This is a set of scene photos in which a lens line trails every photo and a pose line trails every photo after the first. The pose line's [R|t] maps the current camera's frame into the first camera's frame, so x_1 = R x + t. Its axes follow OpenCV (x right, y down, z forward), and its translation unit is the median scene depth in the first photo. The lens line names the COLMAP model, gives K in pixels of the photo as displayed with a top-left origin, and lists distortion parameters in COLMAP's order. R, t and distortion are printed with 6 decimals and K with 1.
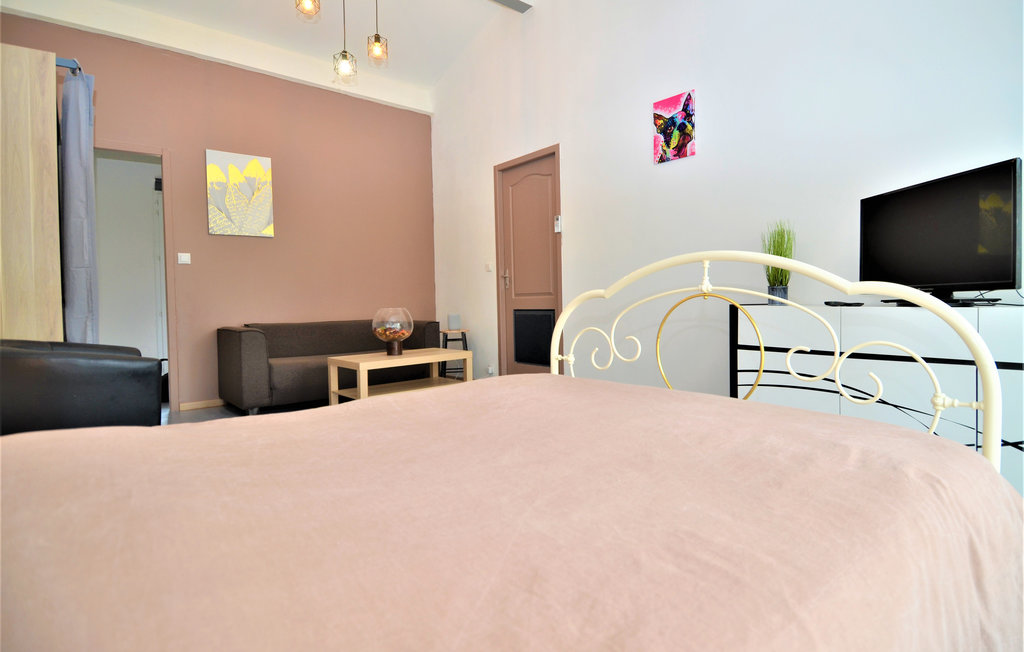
lens RADIAL K [[552.2, 0, 512.3], [0, 552.2, 322.6], [0, 0, 1]] dist [0.001159, 0.000077]
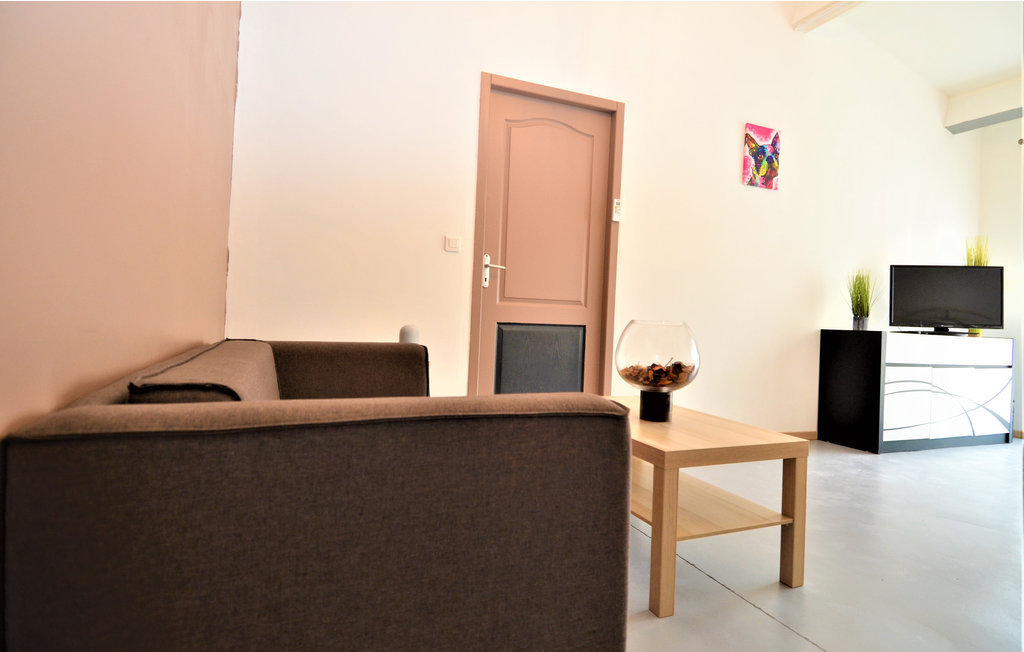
lens RADIAL K [[552.2, 0, 510.9], [0, 552.2, 323.2], [0, 0, 1]] dist [0.001159, 0.000077]
pose [[0.266333, 0.024137, 0.963579, -0.826408], [-0.006232, 0.999709, -0.023320, -0.012418], [-0.963861, 0.000206, 0.266406, 1.176670]]
